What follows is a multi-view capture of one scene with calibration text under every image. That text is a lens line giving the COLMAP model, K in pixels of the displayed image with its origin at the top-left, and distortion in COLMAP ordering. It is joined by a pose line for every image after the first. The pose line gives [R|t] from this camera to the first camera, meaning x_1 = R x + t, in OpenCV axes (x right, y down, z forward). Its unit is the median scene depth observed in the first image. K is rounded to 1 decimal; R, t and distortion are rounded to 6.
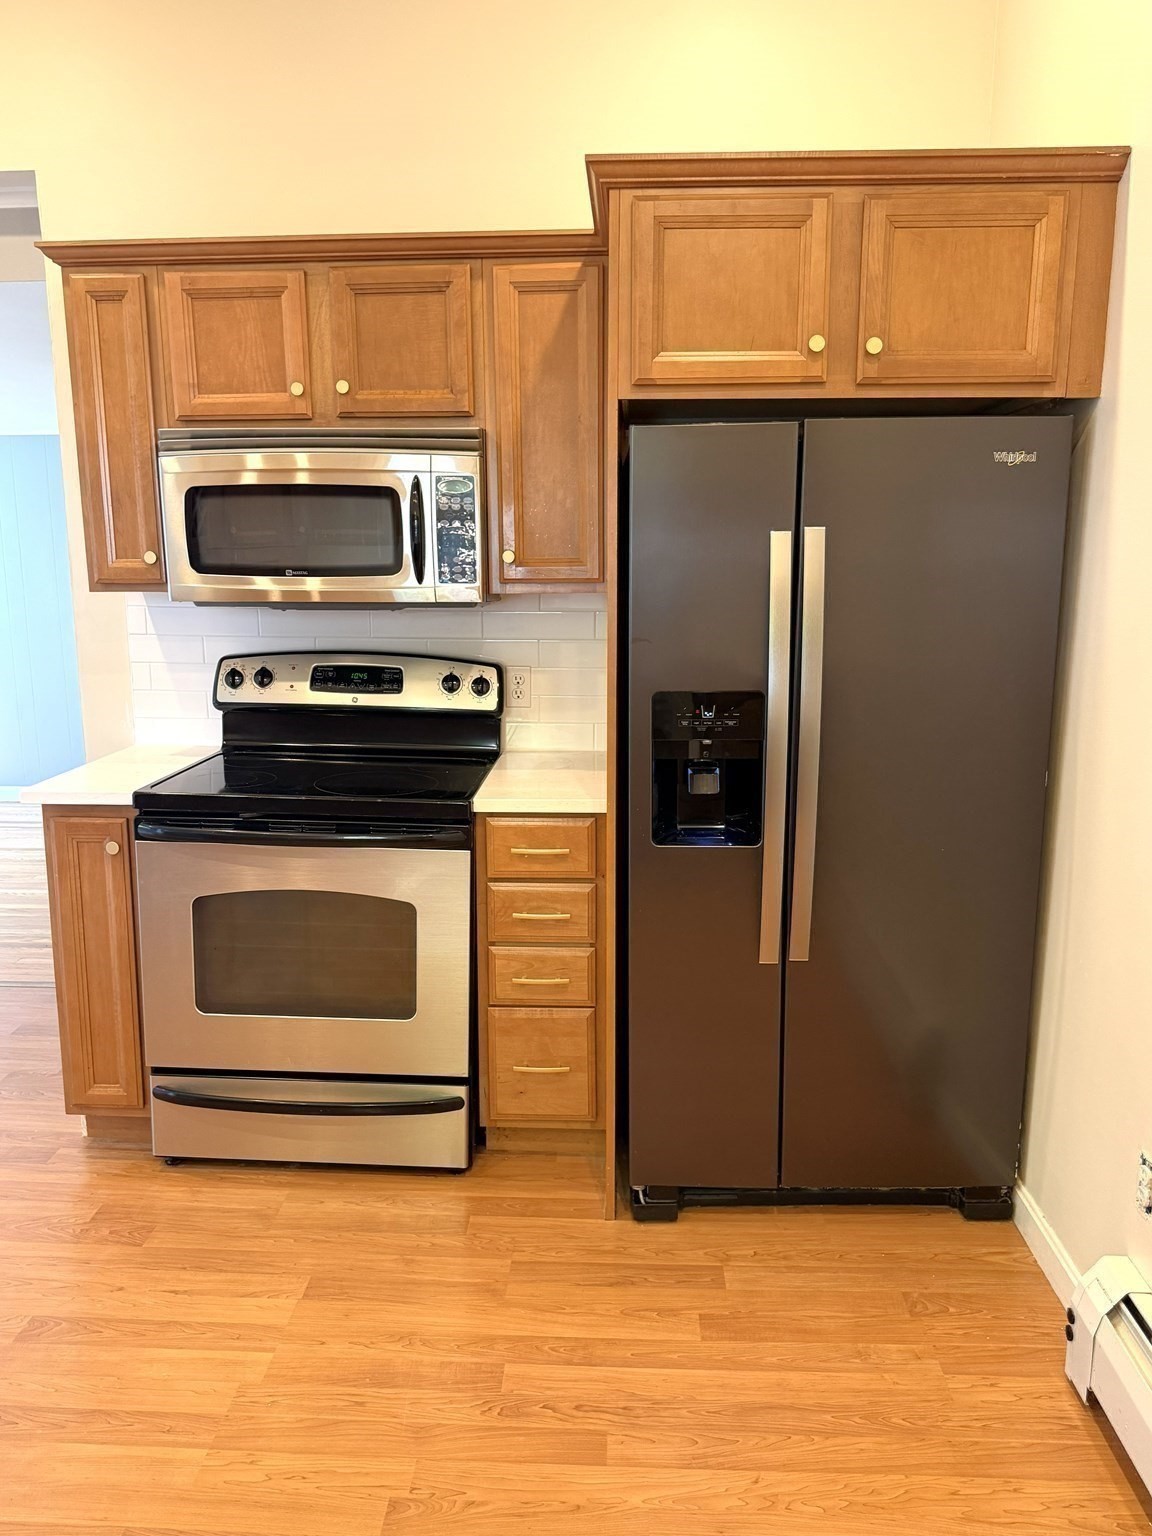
lens RADIAL K [[1122.9, 0, 576.0], [0, 1122.9, 768.0], [0, 0, 1]] dist [0.041055, -0.001113]
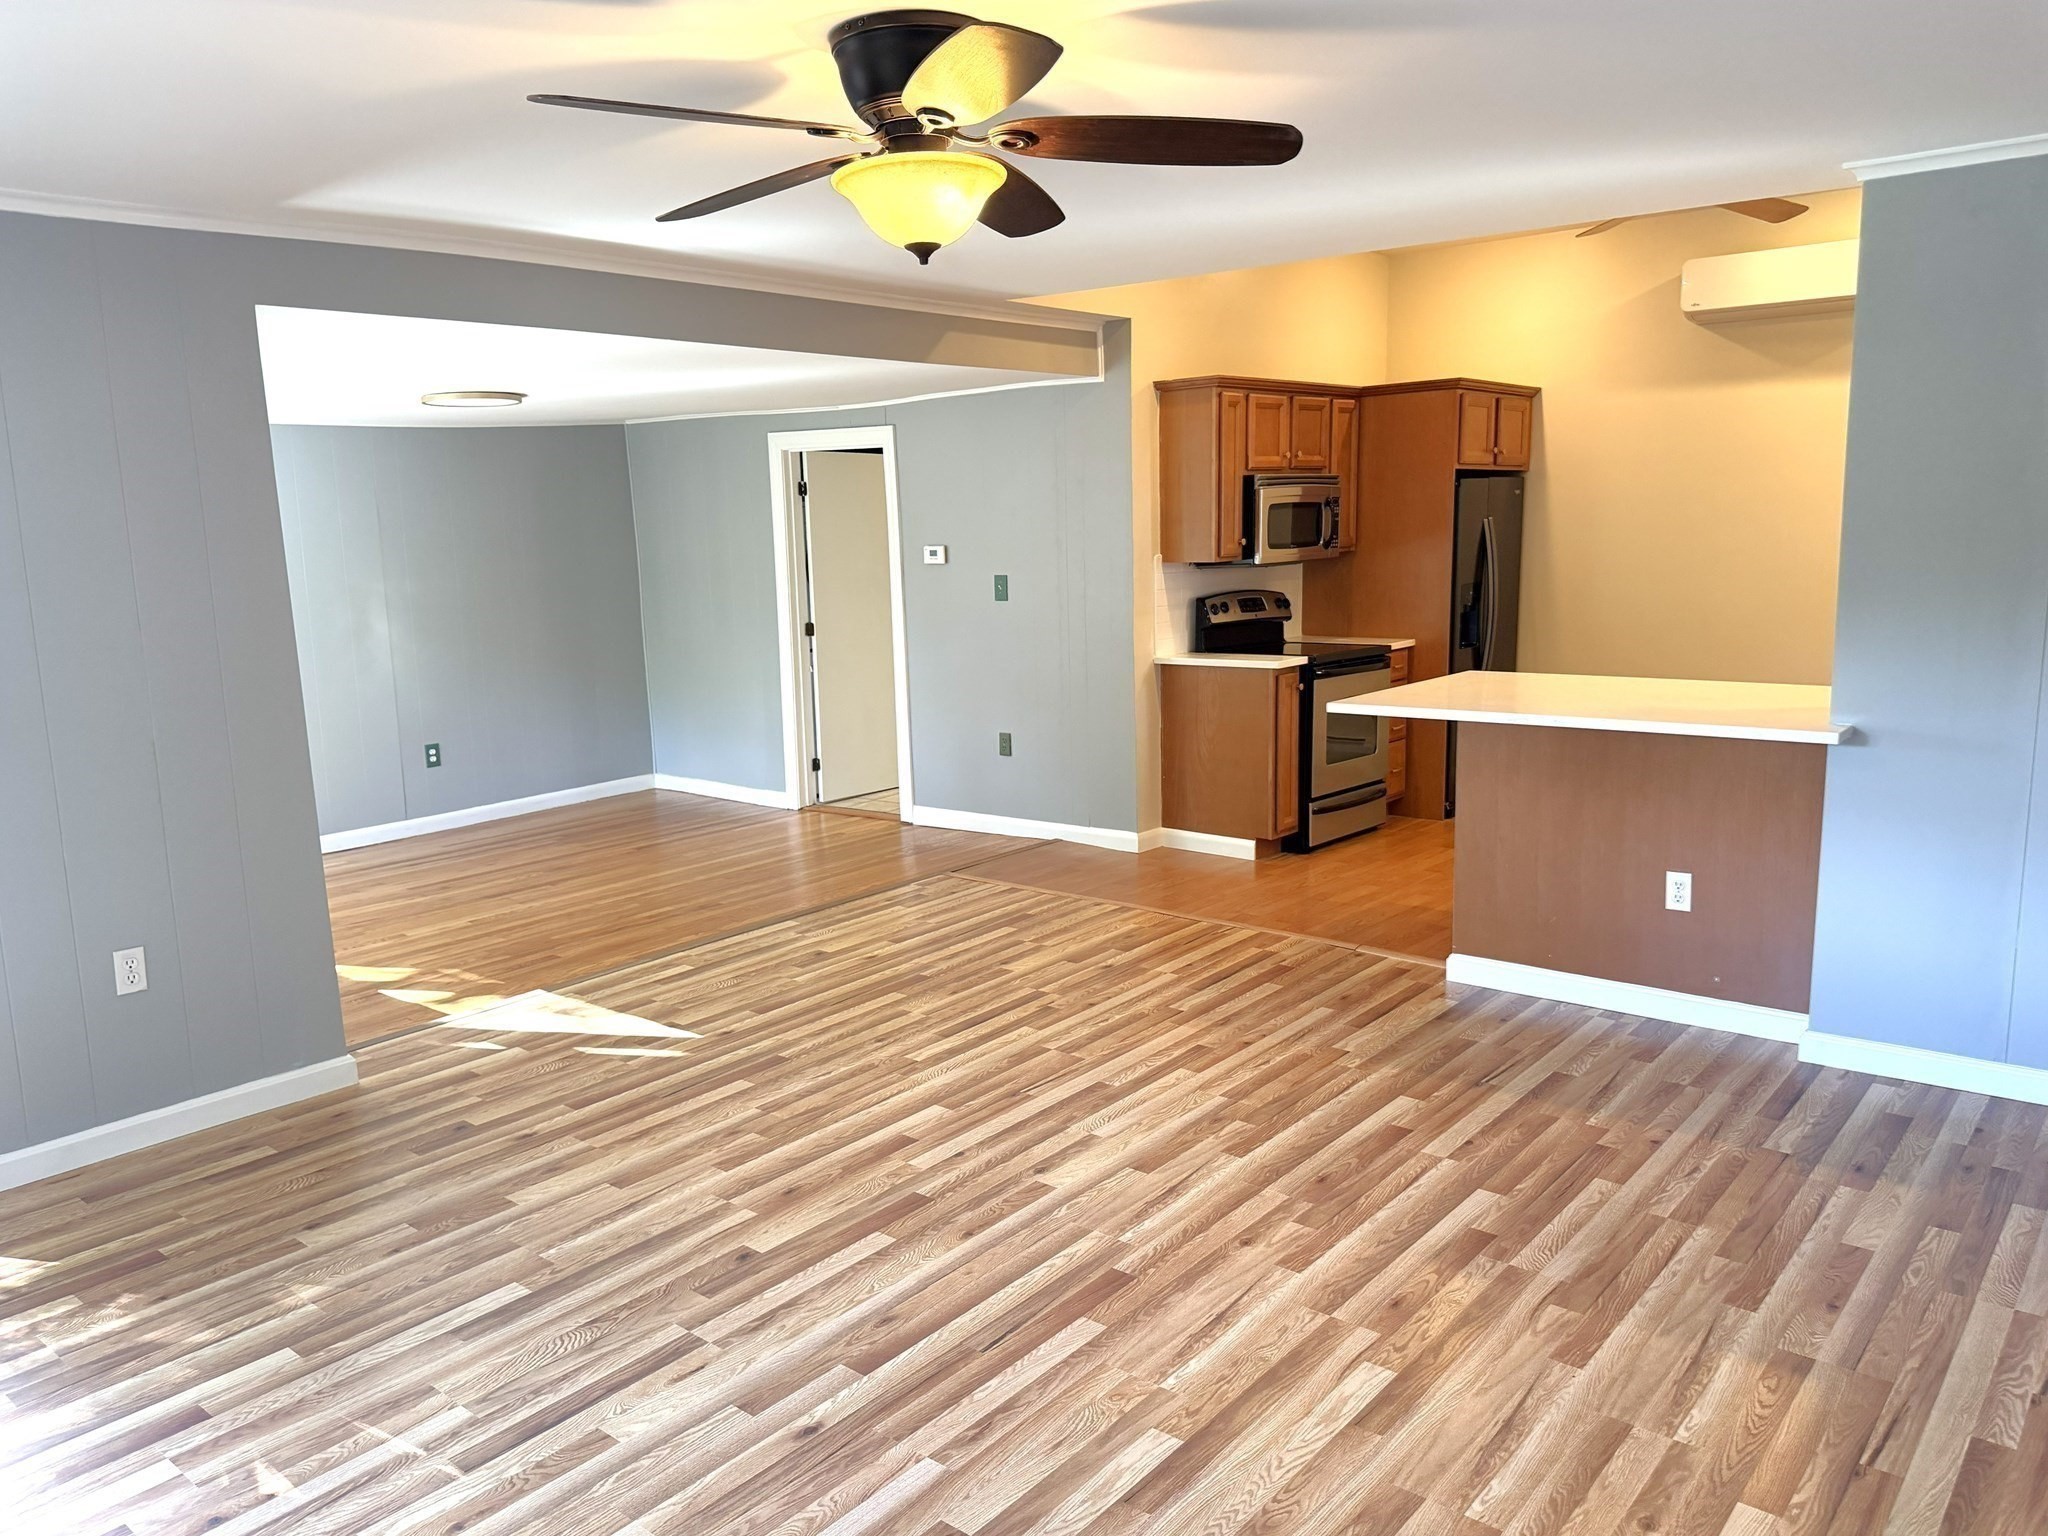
lens RADIAL K [[1448.3, 0, 1024.0], [0, 1448.3, 768.0], [0, 0, 1]] dist [0.095470, 0.000302]
pose [[0.586407, -0.149466, 0.796107, -2.652595], [0.178440, 0.982521, 0.053027, -0.010067], [-0.790117, 0.110962, 0.602828, -0.125395]]
